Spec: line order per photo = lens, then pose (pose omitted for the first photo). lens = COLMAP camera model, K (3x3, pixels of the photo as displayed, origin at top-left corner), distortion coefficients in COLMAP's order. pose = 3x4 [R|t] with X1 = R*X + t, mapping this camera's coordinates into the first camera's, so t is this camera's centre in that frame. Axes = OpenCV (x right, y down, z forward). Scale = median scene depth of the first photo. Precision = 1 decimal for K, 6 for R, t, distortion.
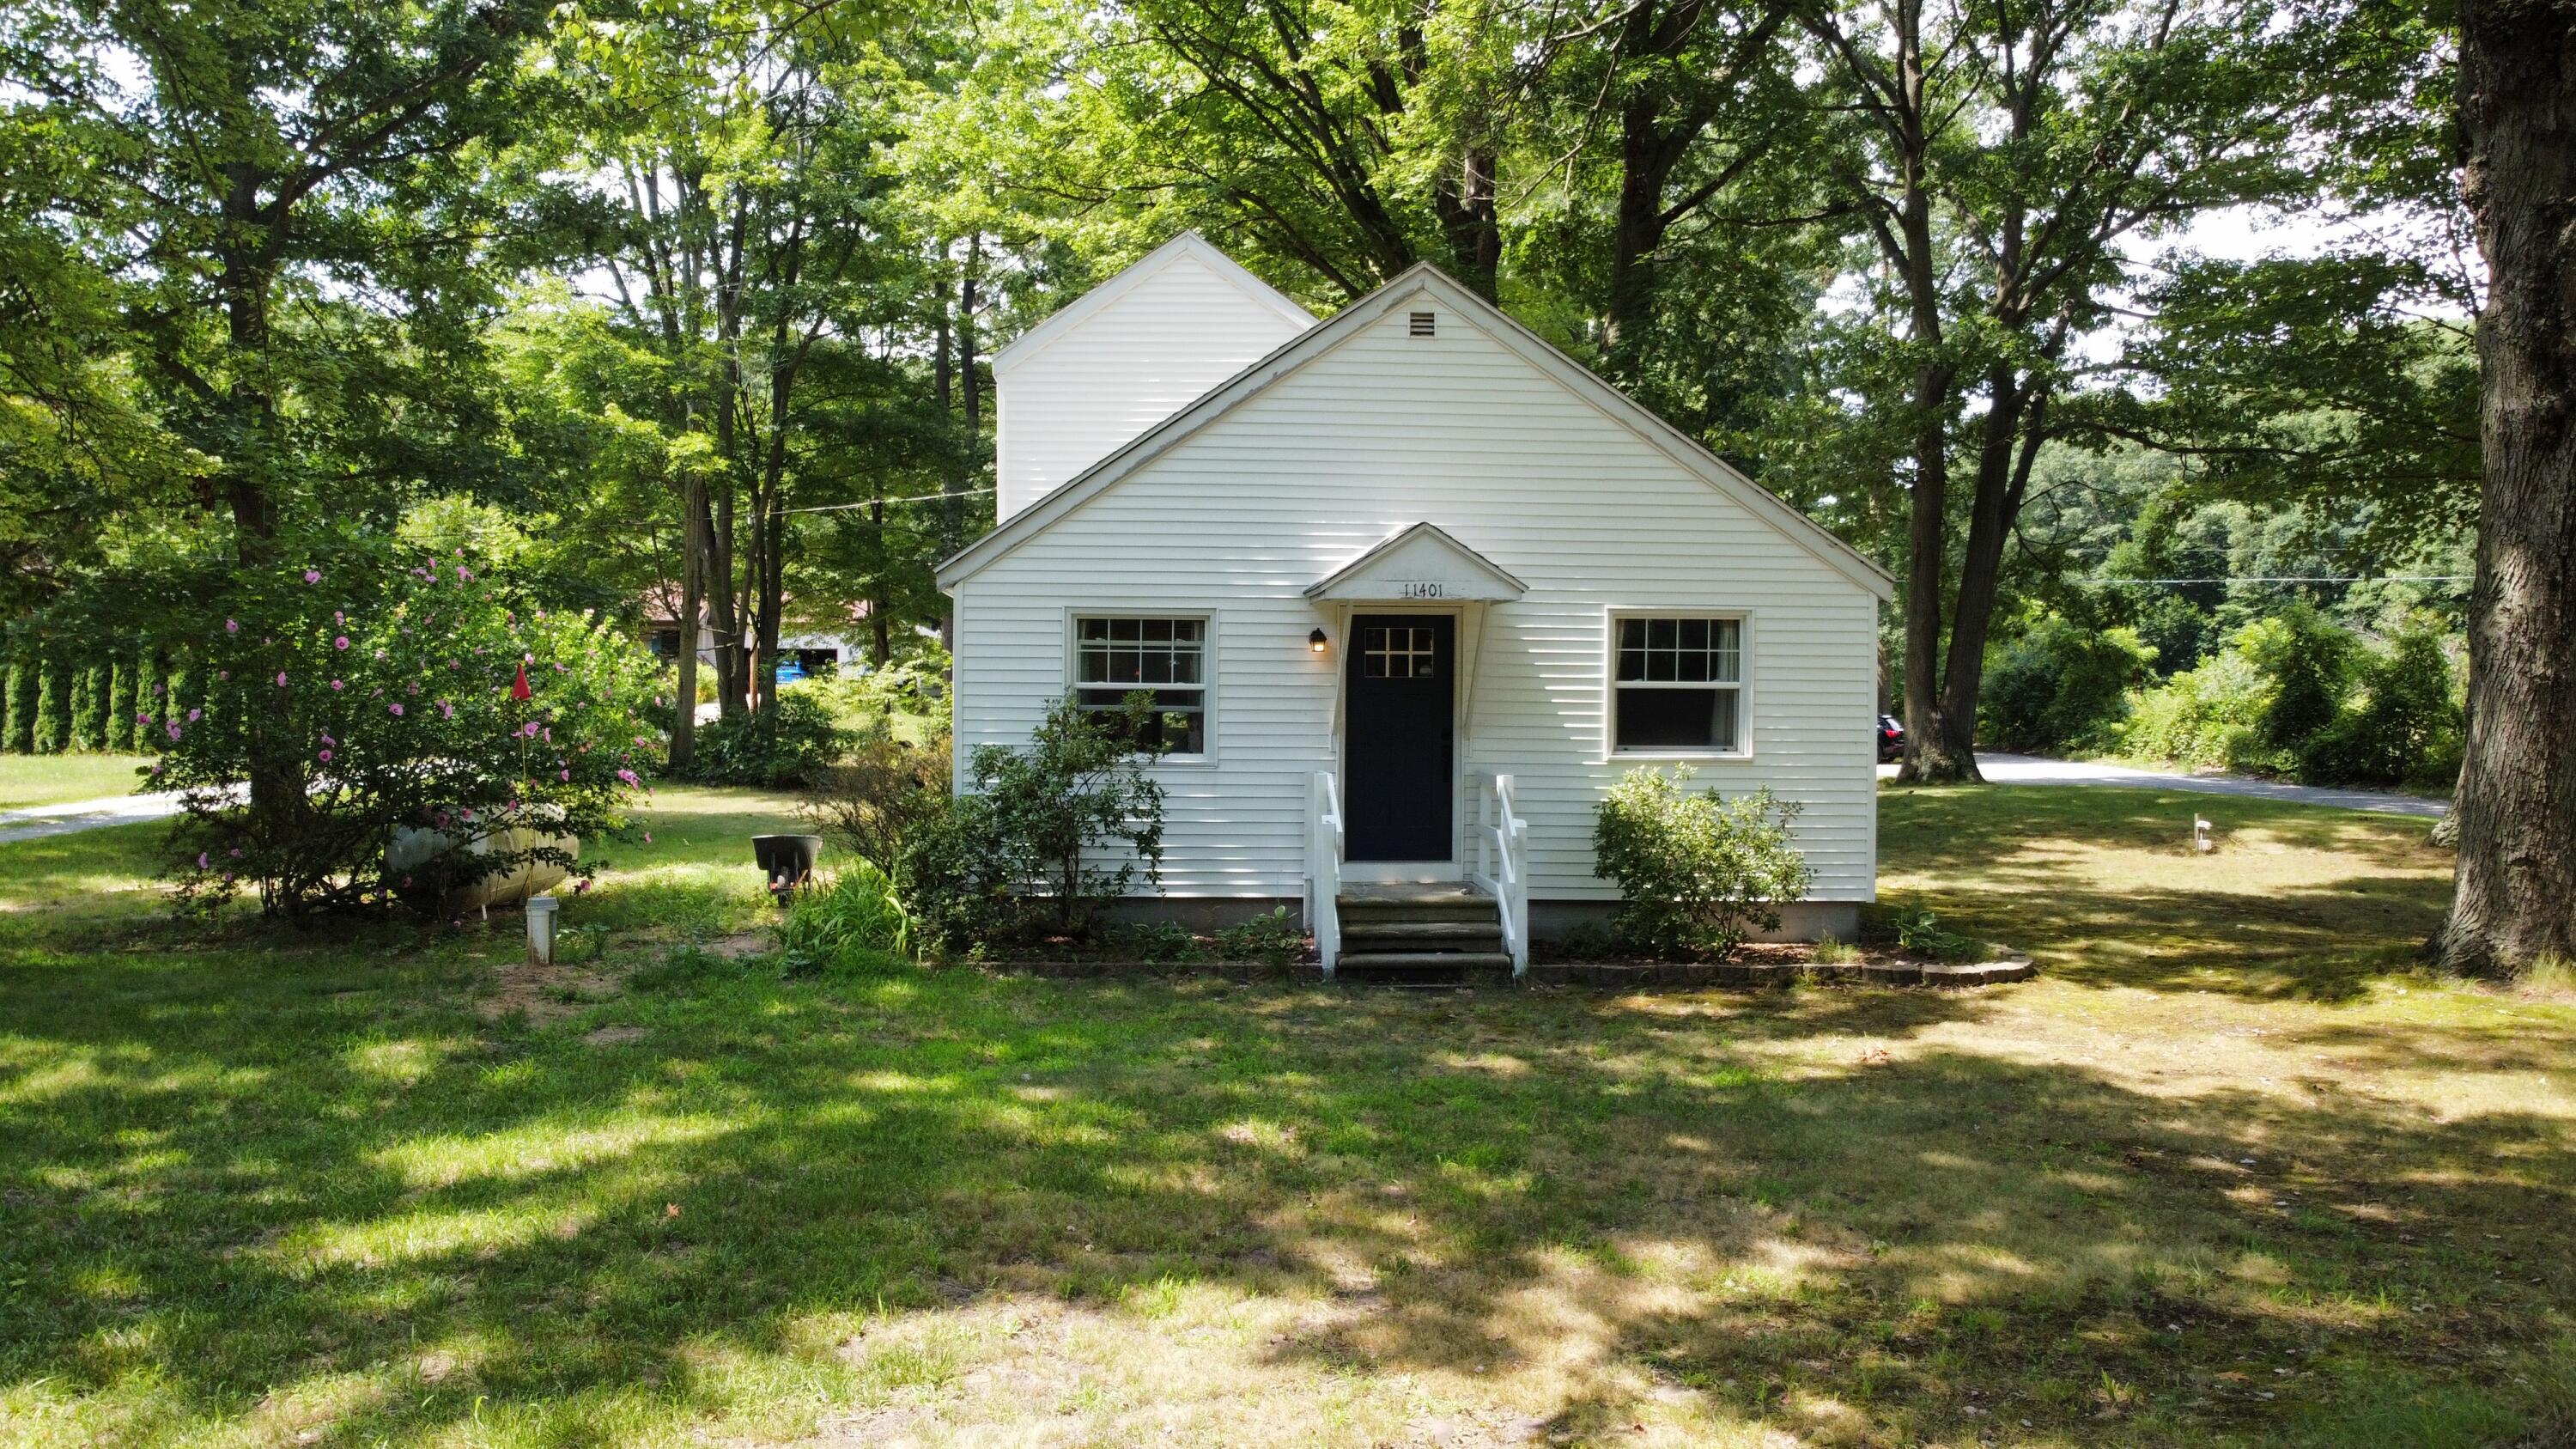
lens RADIAL K [[1968.3, 0, 1288.0], [0, 1968.3, 724.5], [0, 0, 1]] dist [-0.002784, 0.000788]
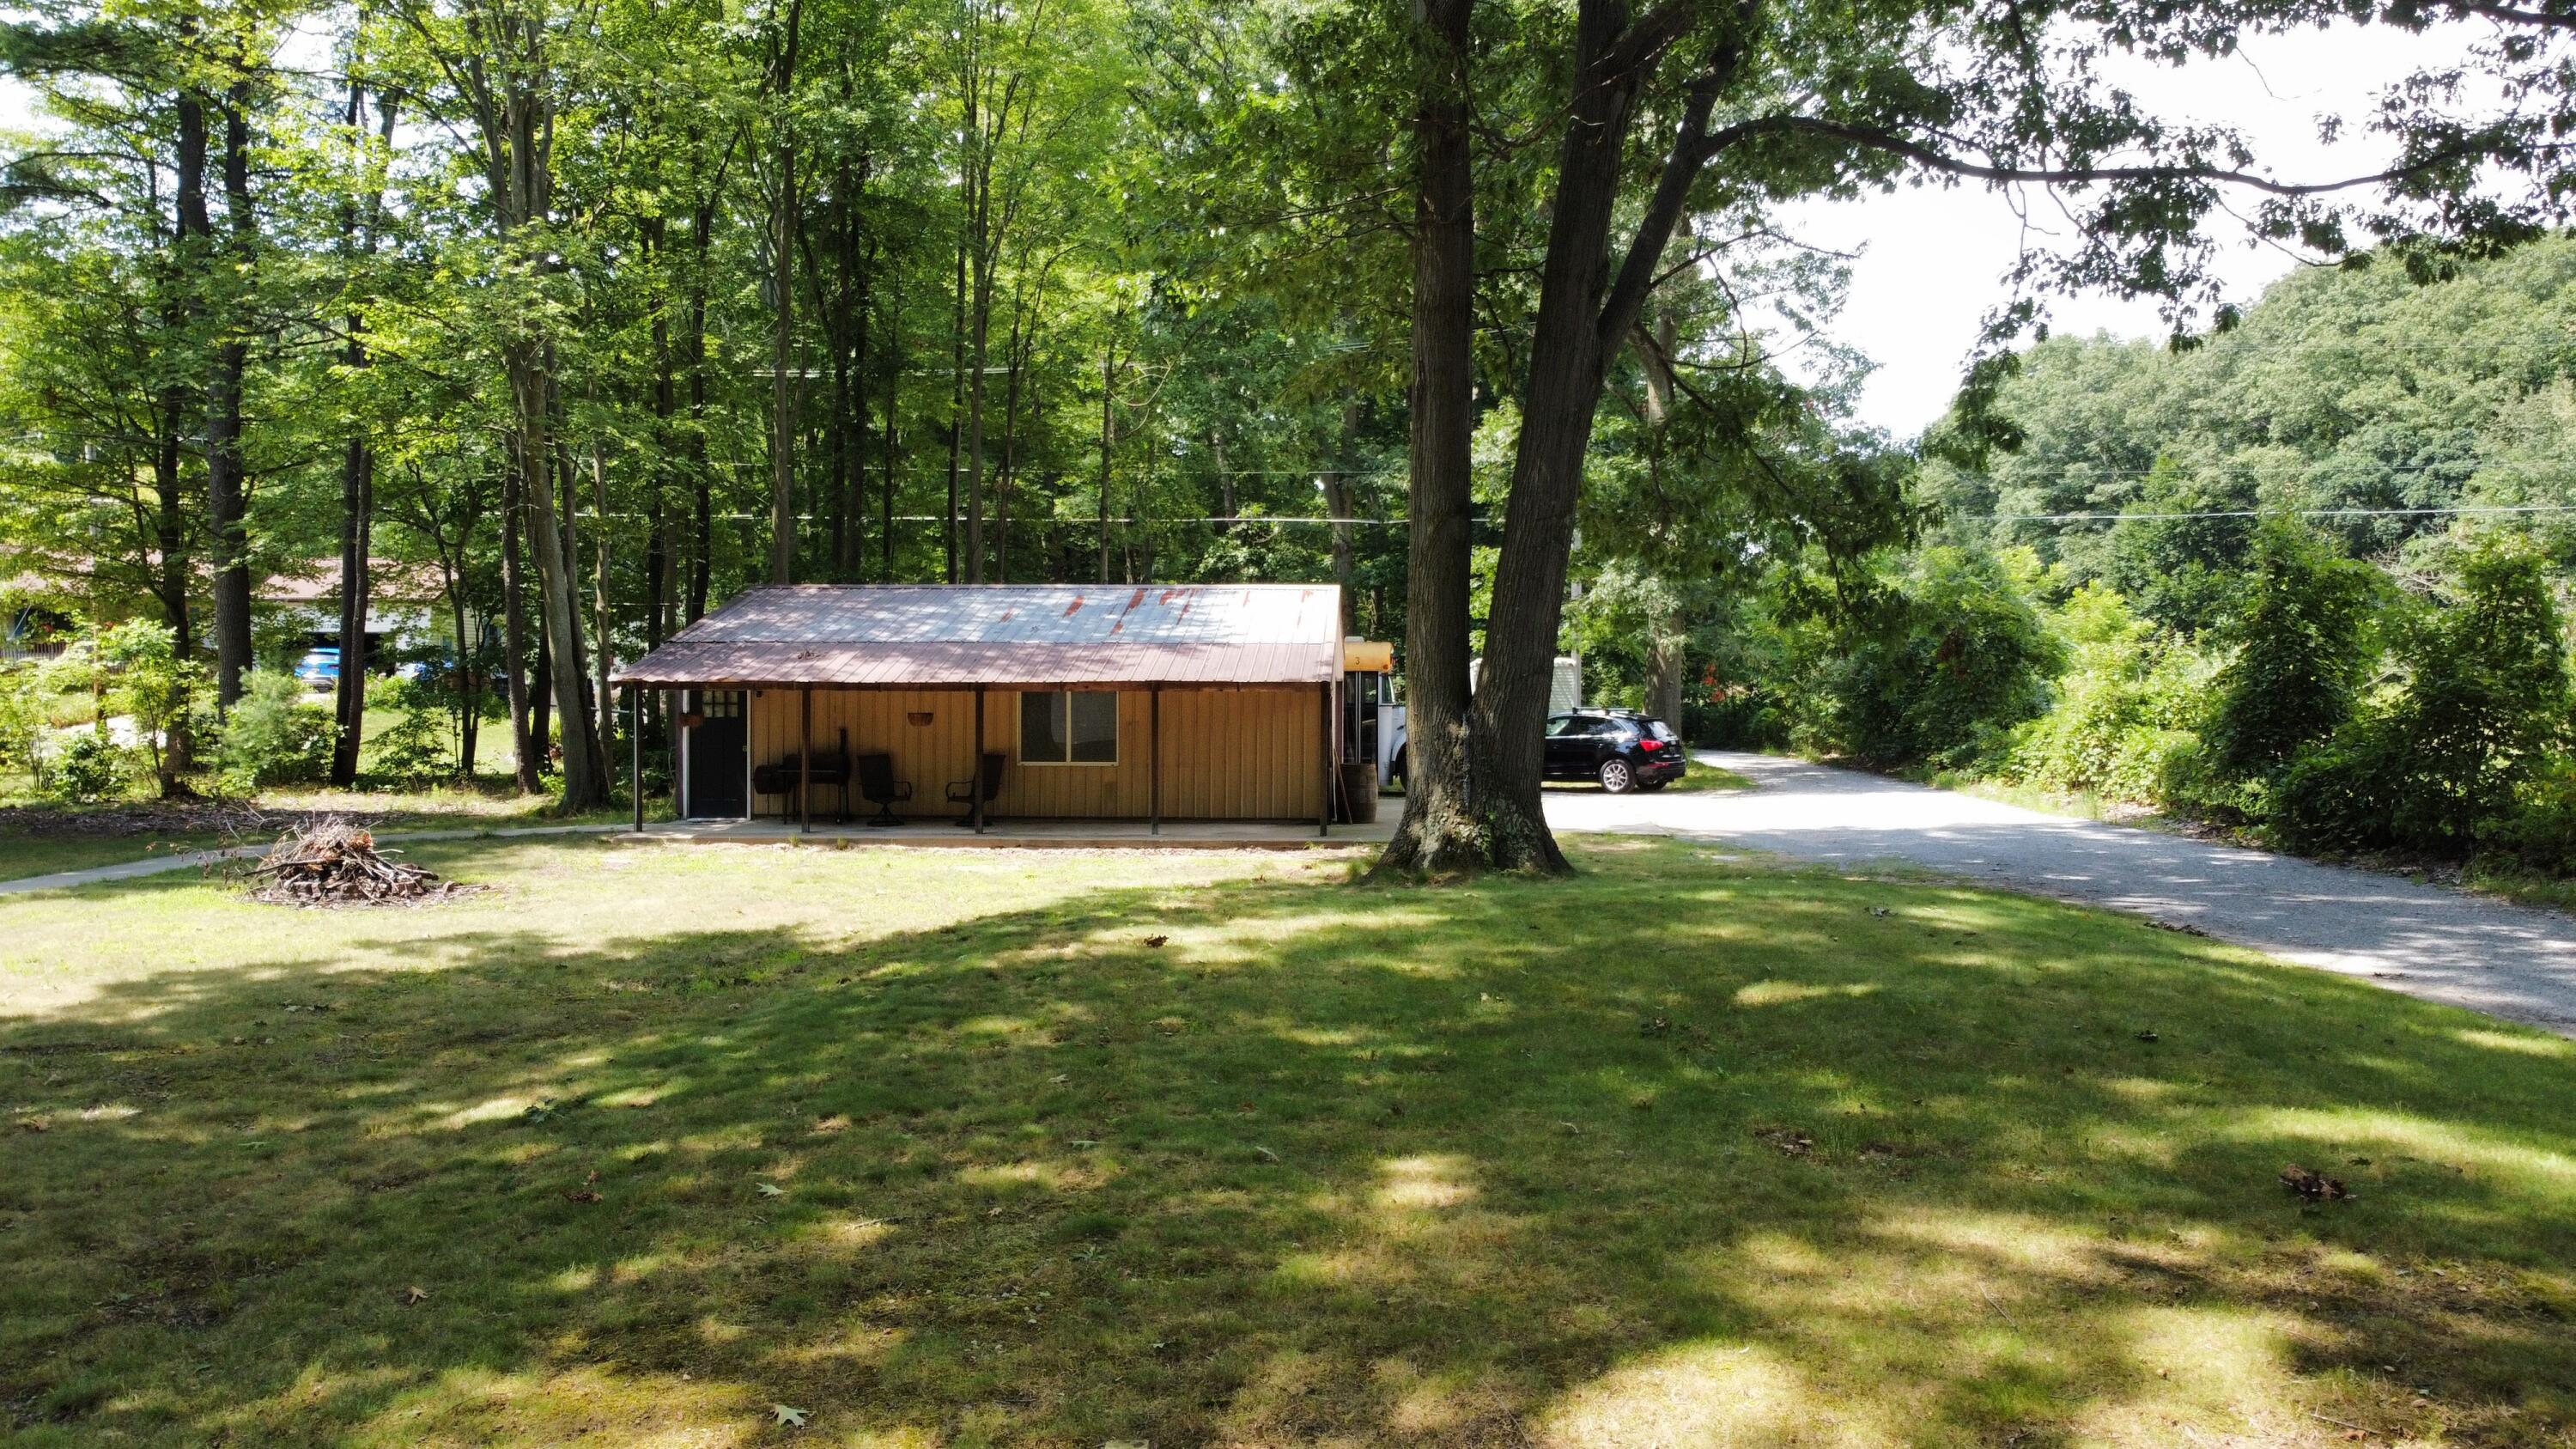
lens RADIAL K [[1968.3, 0, 1288.0], [0, 1968.3, 724.5], [0, 0, 1]] dist [-0.002784, 0.000788]
pose [[0.999643, -0.006476, -0.025904, 0.300376], [0.006580, 0.999971, 0.003918, -0.007845], [0.025877, -0.004087, 0.999657, 0.529725]]
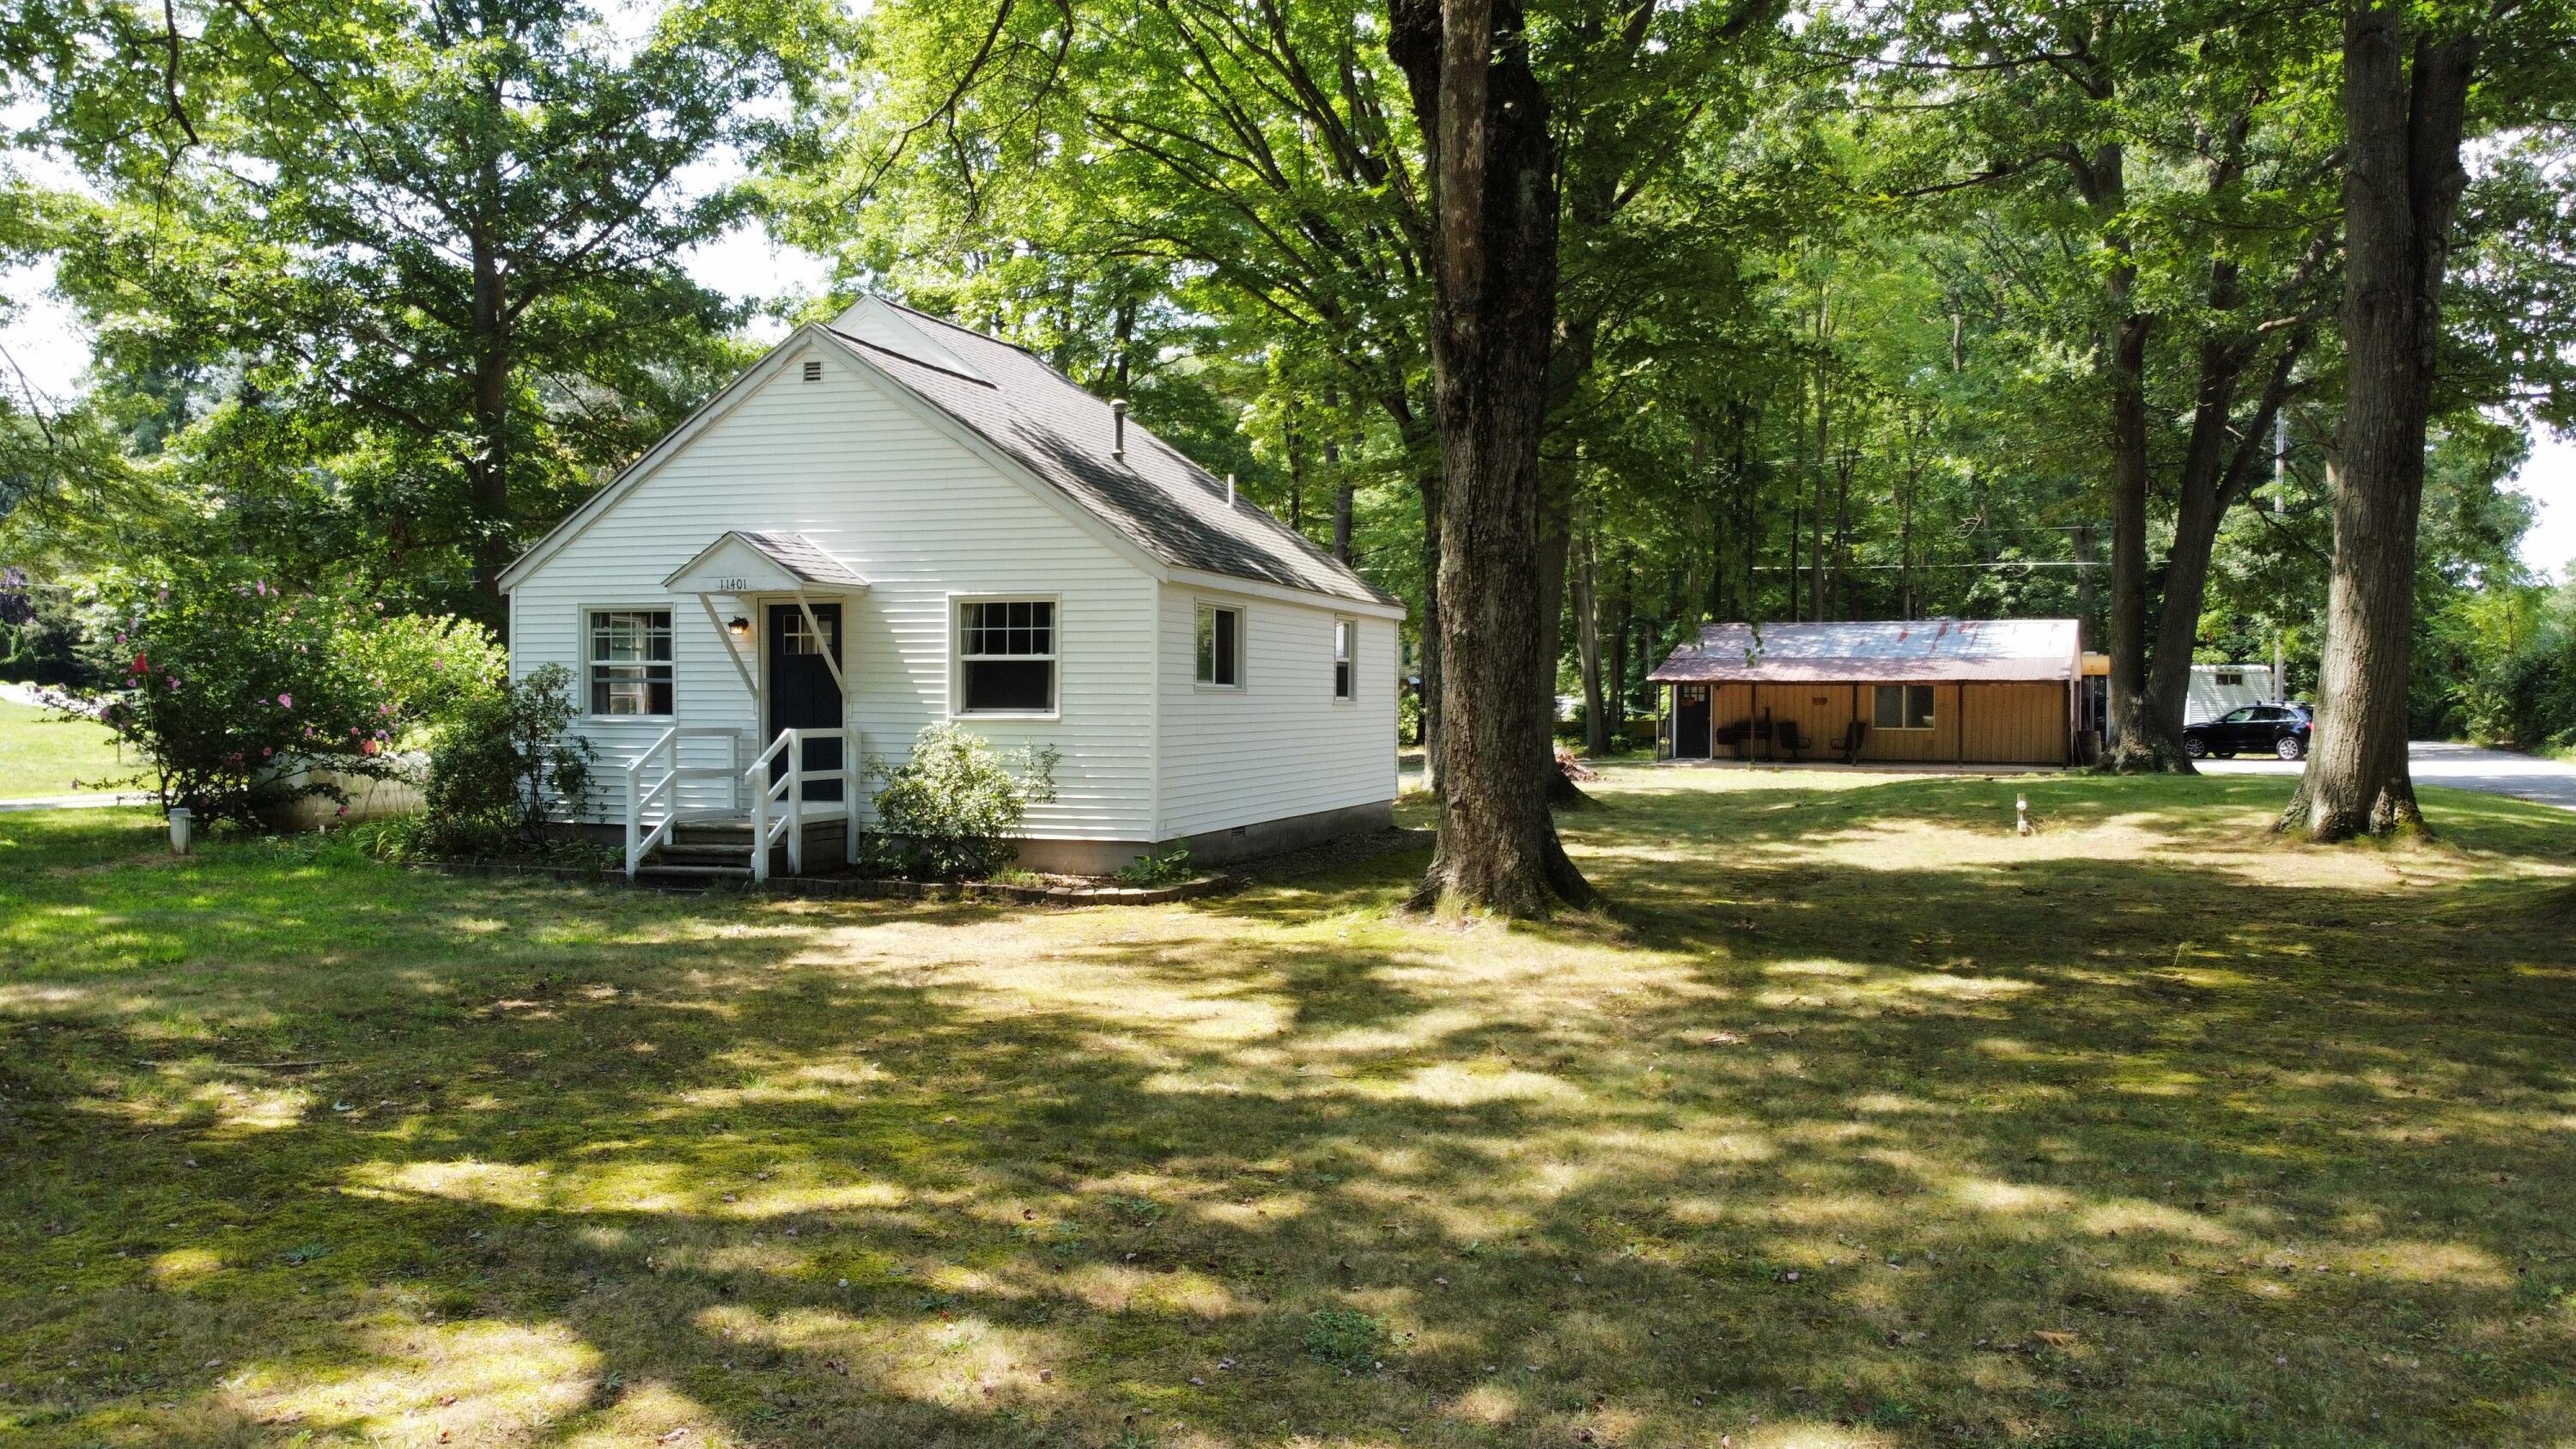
lens RADIAL K [[1968.3, 0, 1288.0], [0, 1968.3, 724.5], [0, 0, 1]] dist [-0.002784, 0.000788]
pose [[0.925751, 0.000484, -0.378134, 0.309341], [-0.001361, 0.999997, -0.002052, 0.008764], [0.378132, 0.002414, 0.925749, -0.016415]]
